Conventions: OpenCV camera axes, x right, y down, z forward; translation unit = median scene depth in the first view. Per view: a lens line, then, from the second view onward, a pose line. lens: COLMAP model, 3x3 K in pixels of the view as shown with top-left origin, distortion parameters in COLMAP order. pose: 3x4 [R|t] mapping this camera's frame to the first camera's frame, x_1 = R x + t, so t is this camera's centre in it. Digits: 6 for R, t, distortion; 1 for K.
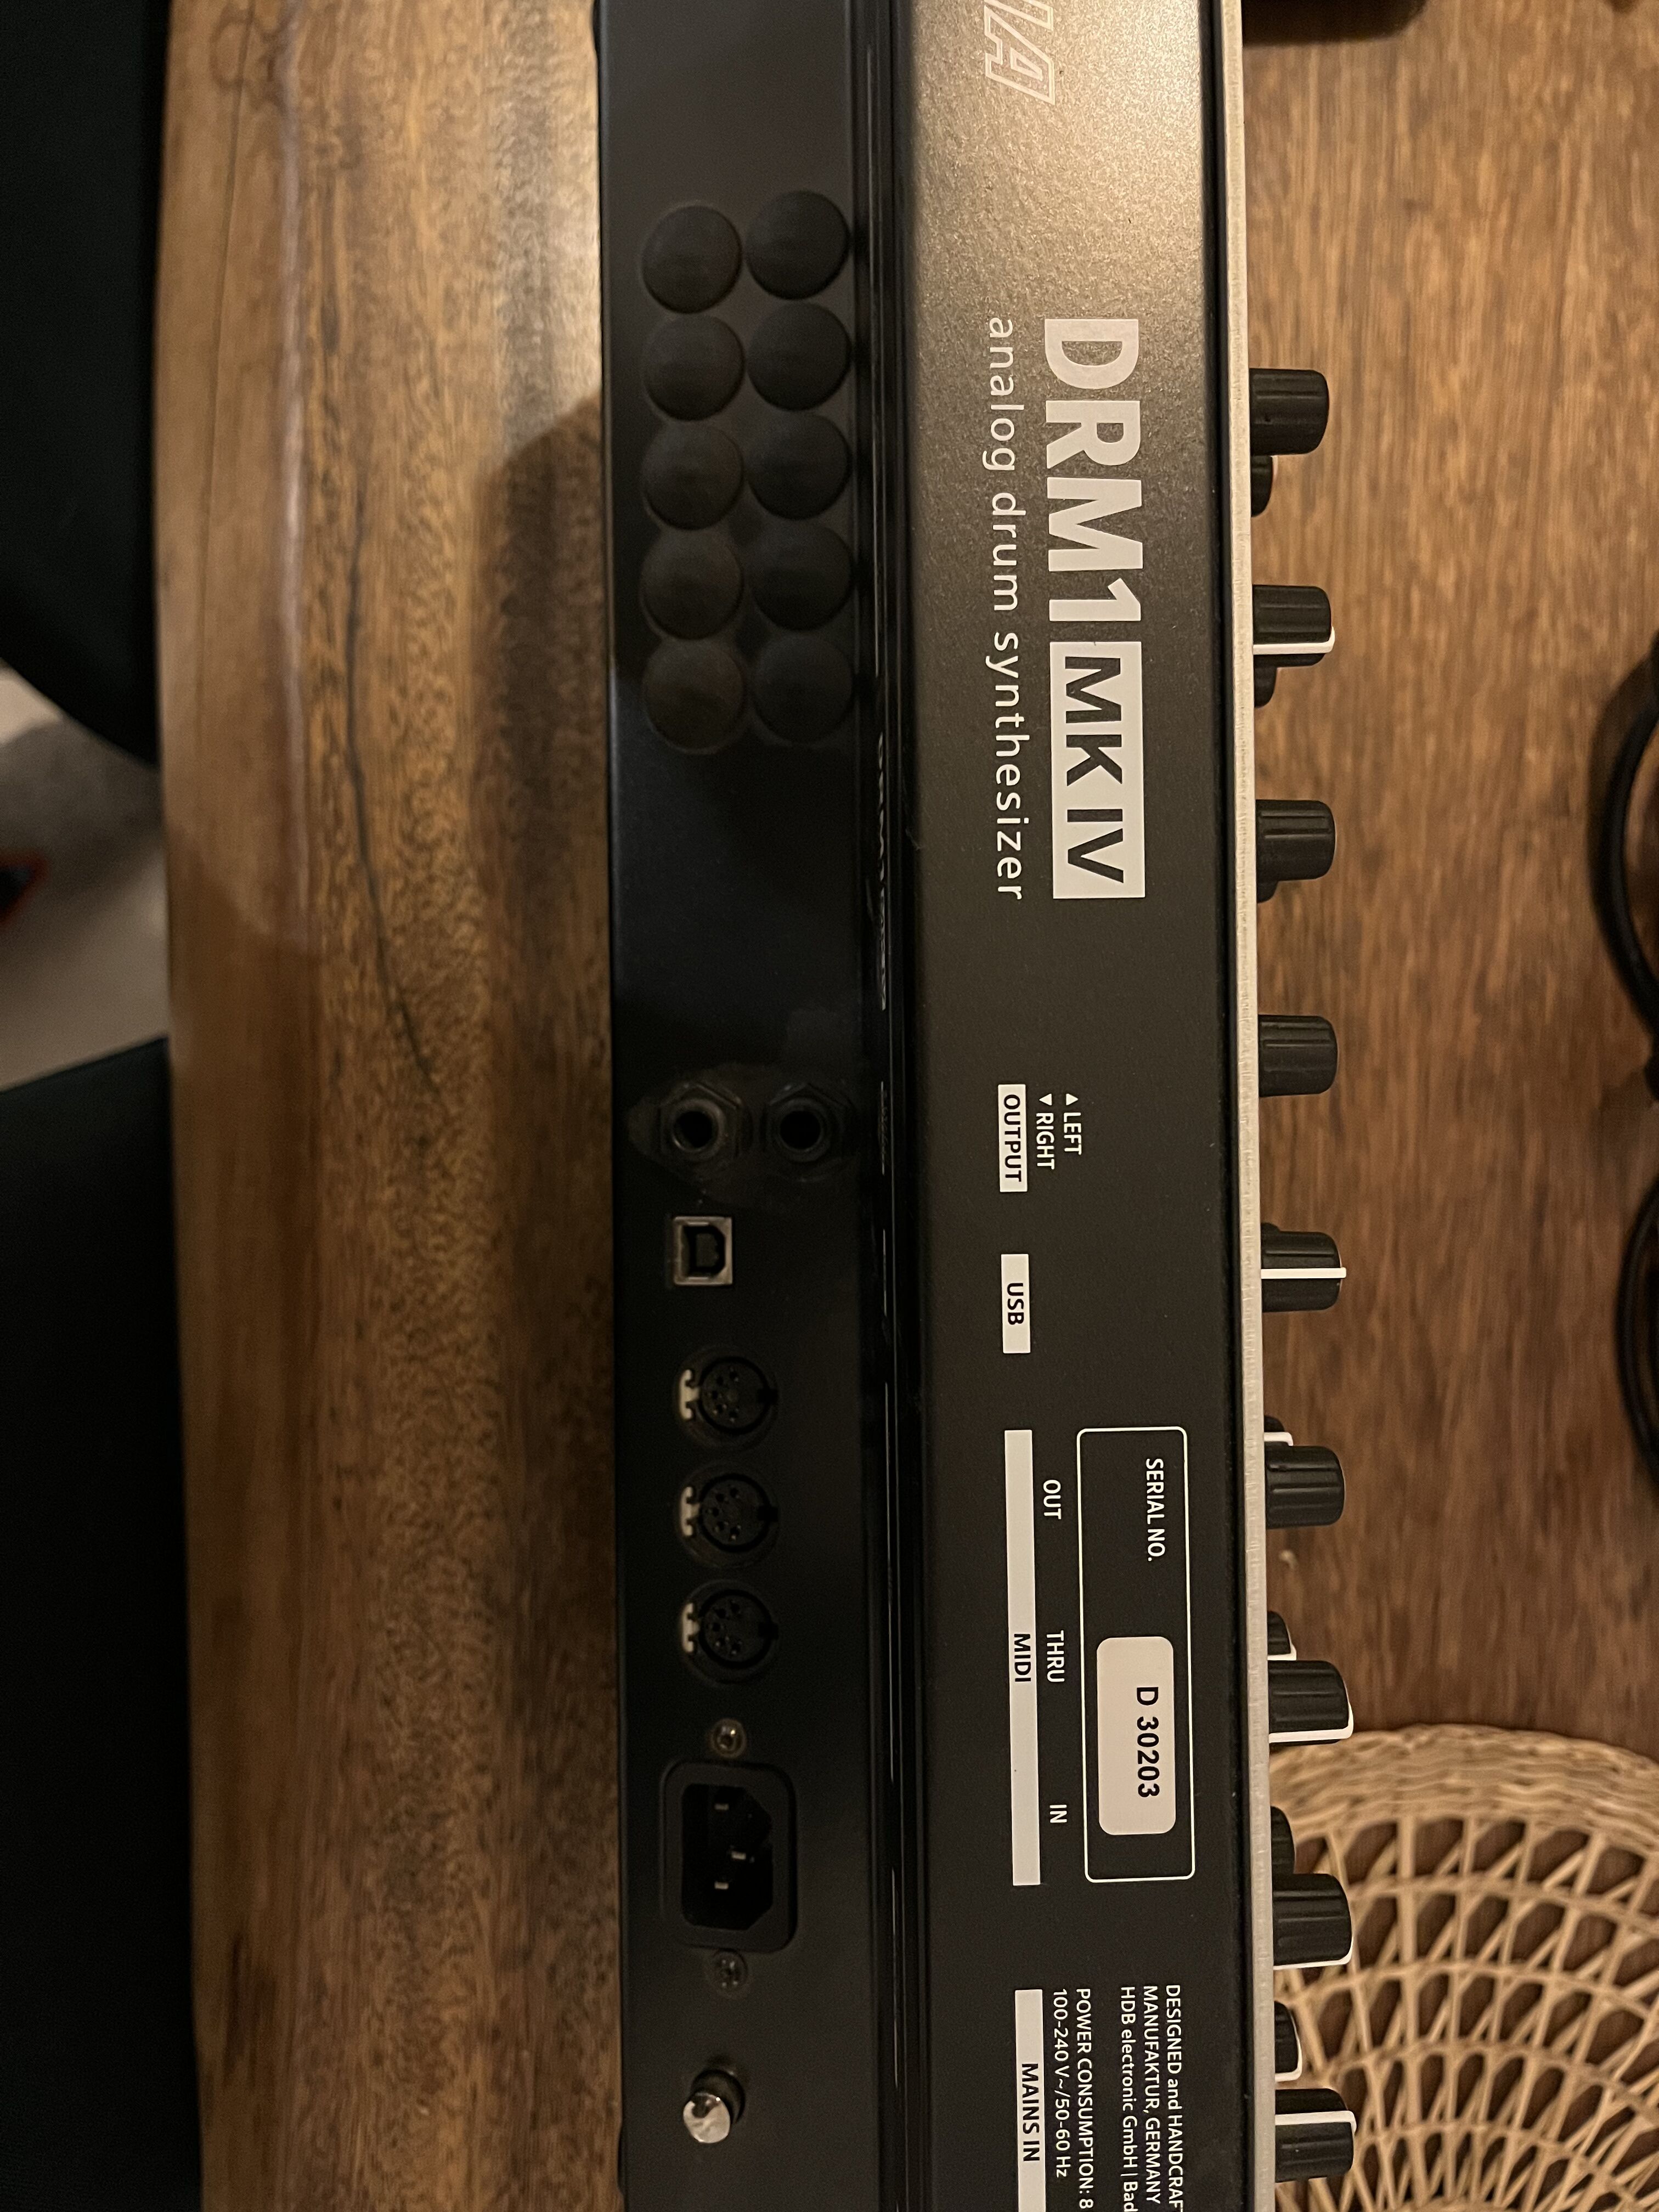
lens RADIAL K [[1570.4, 0, 829.5], [0, 1570.4, 1106.0], [0, 0, 1]] dist [0.081663, -0.098855]
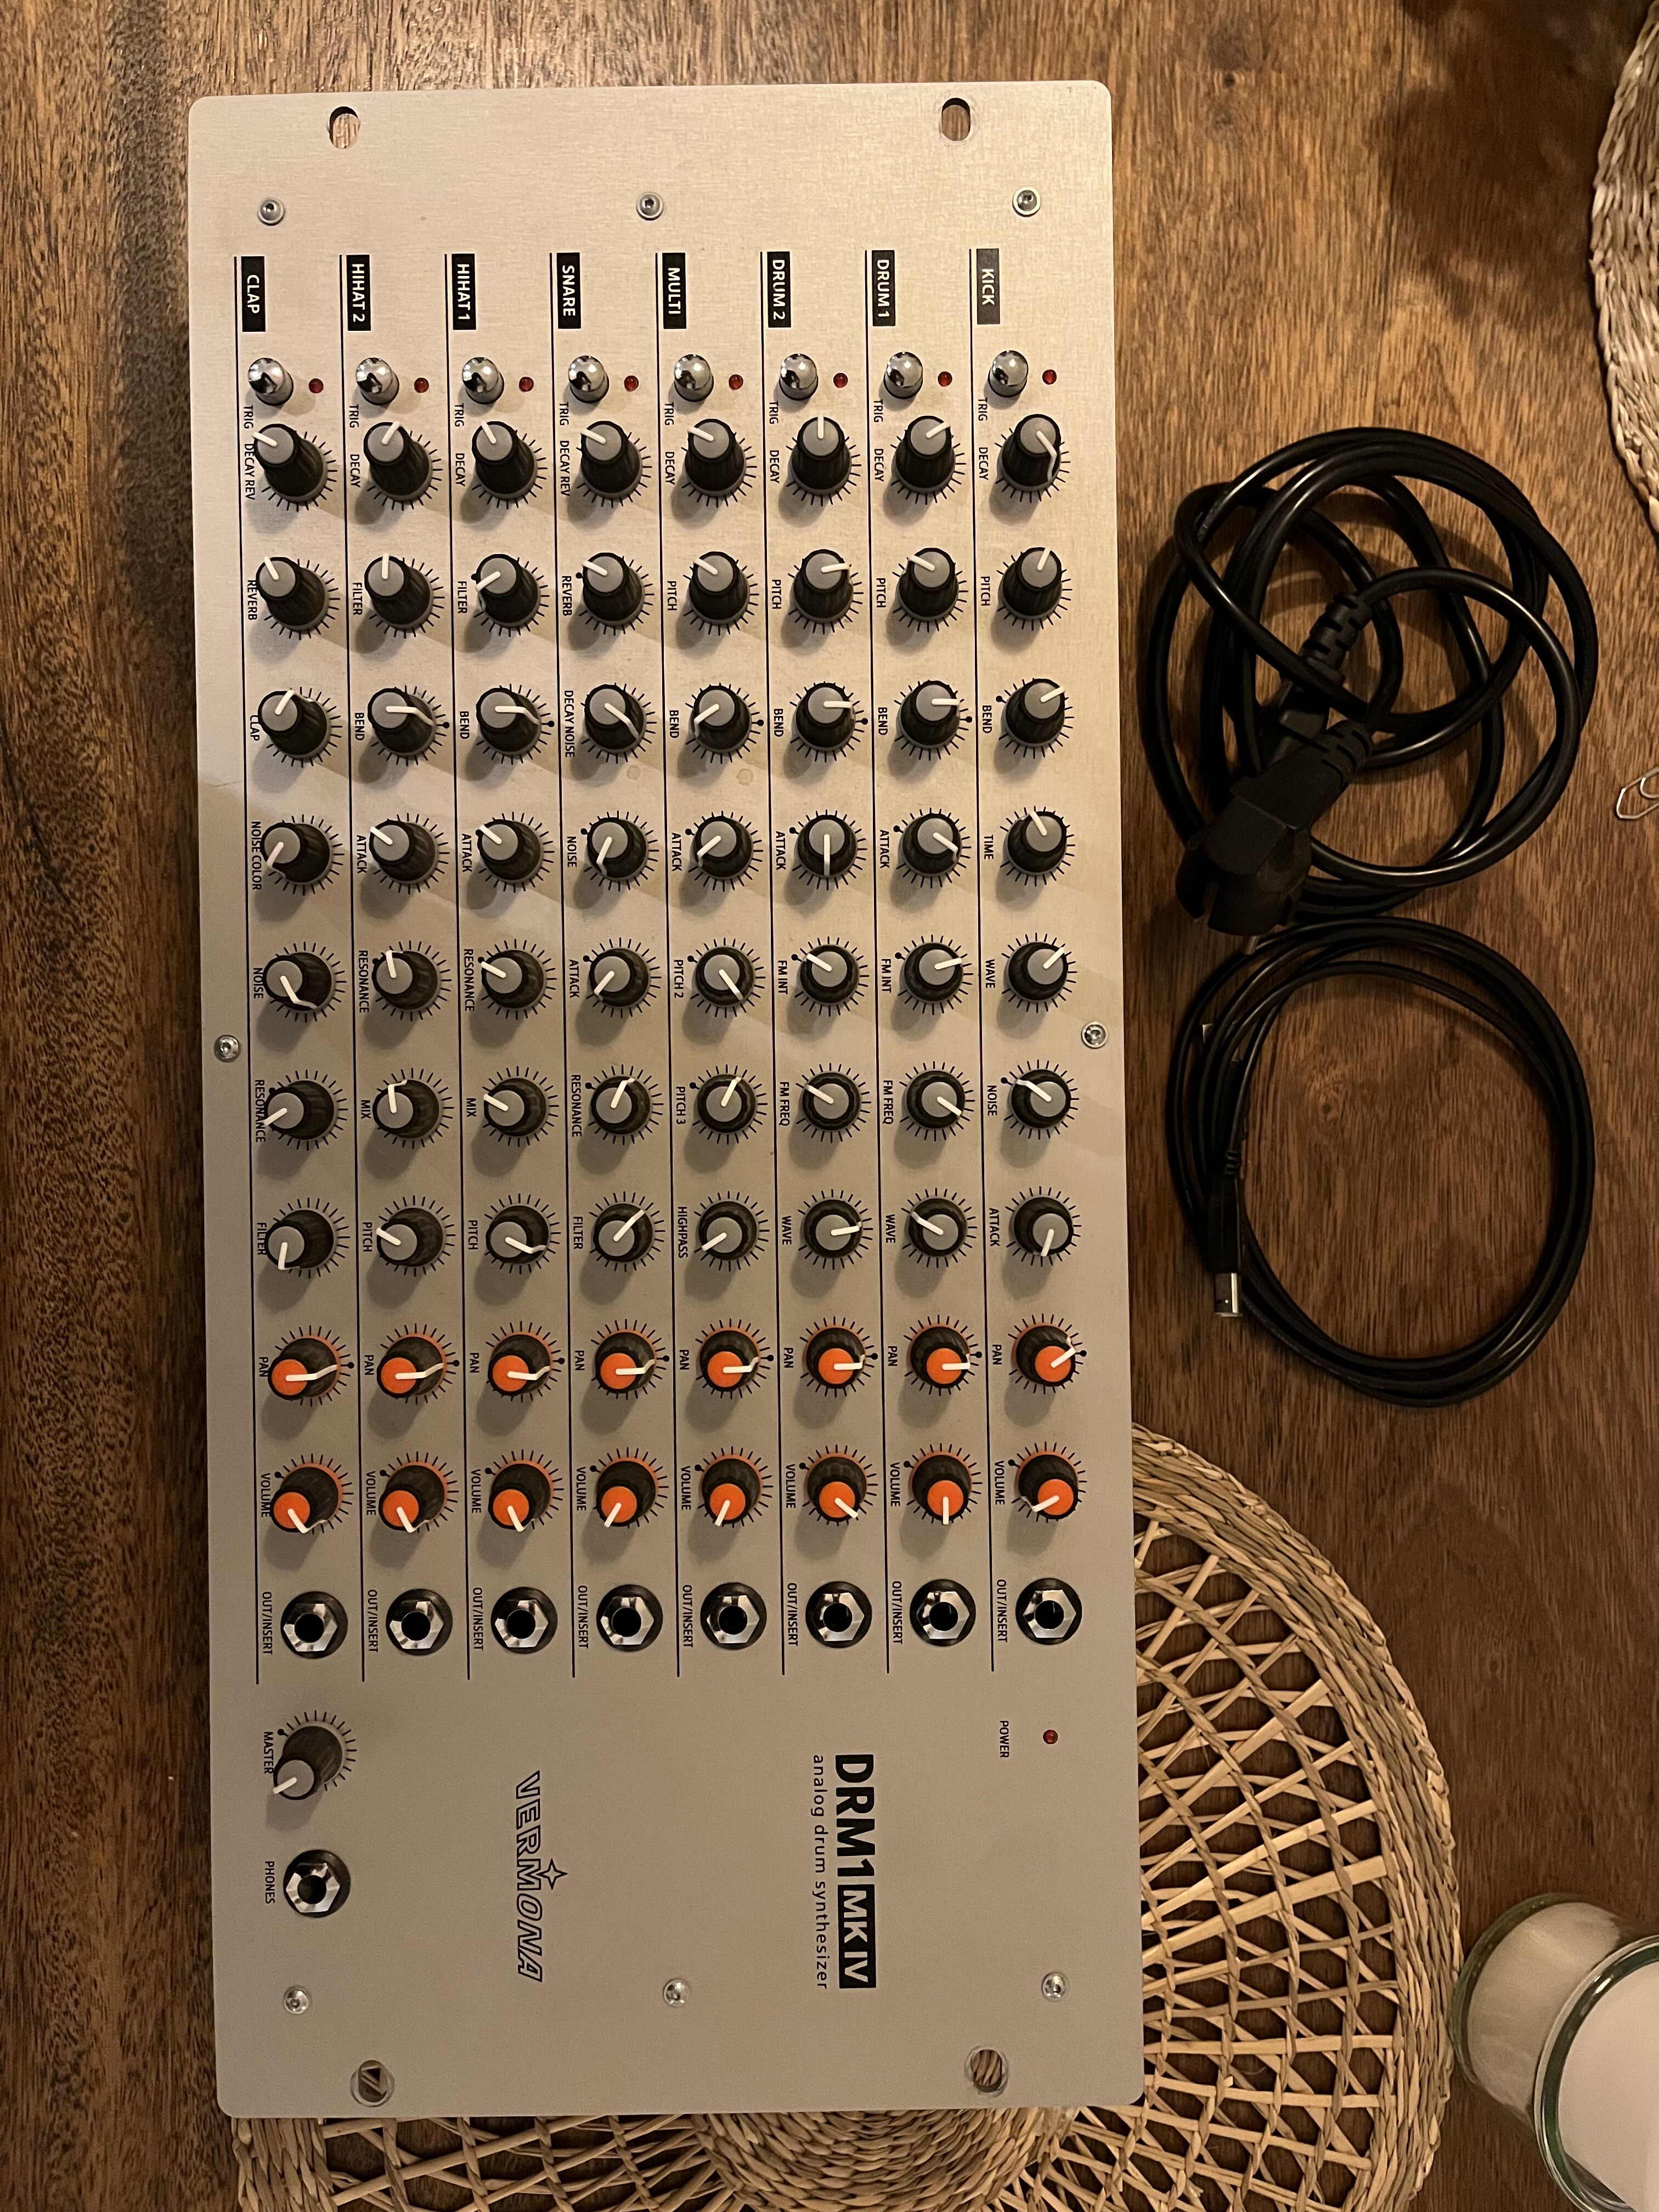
lens RADIAL K [[1570.4, 0, 829.5], [0, 1570.4, 1106.0], [0, 0, 1]] dist [0.081663, -0.098855]
pose [[0.973986, -0.011205, 0.226333, 0.010873], [-0.016952, 0.992376, 0.122078, -0.010344], [-0.225975, -0.122739, 0.966370, -0.174333]]
